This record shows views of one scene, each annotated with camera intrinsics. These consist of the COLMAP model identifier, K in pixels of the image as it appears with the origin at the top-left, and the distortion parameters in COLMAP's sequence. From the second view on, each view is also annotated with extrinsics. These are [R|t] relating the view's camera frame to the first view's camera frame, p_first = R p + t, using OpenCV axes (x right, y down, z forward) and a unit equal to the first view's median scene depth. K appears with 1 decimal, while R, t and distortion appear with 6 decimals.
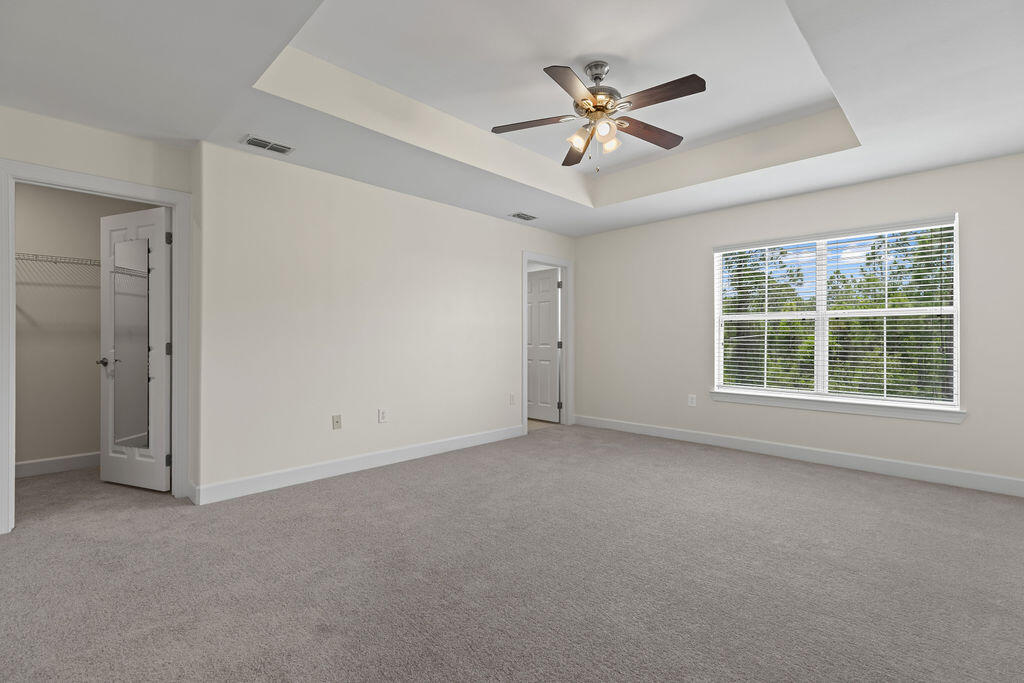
lens RADIAL K [[459.5, 0, 513.9], [0, 459.5, 337.1], [0, 0, 1]] dist [0.002201, 0.000266]
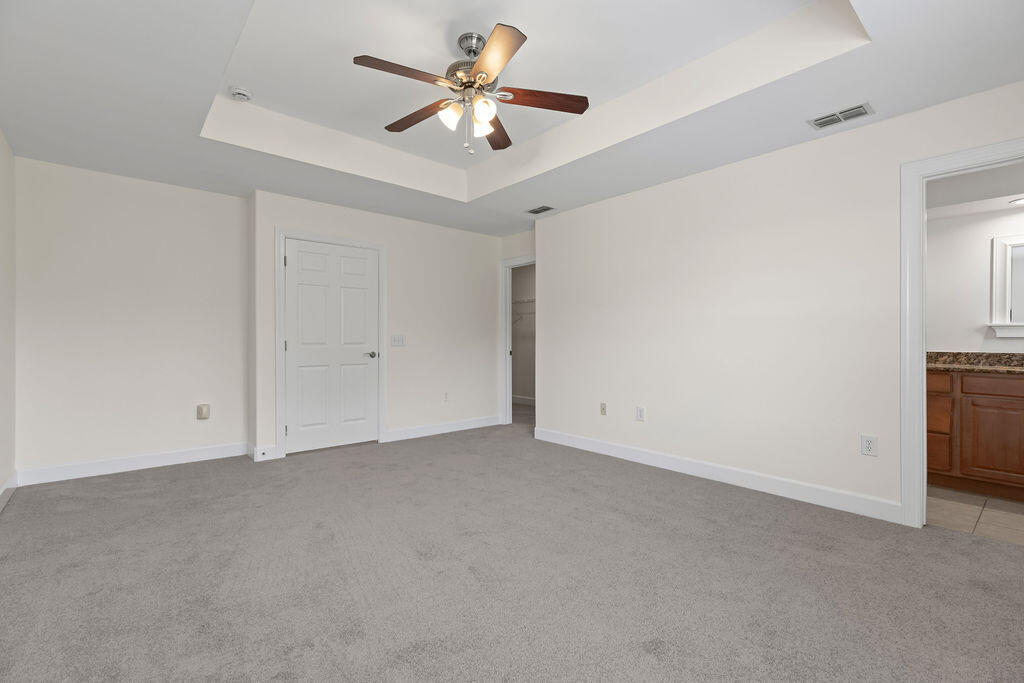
lens RADIAL K [[457.7, 0, 512.0], [0, 457.7, 341.5], [0, 0, 1]] dist [0.003110, -0.000259]
pose [[-0.076221, 0.011251, -0.997027, 0.694434], [0.018033, 0.999788, 0.009904, -0.005039], [0.996928, -0.017224, -0.076408, 0.737351]]
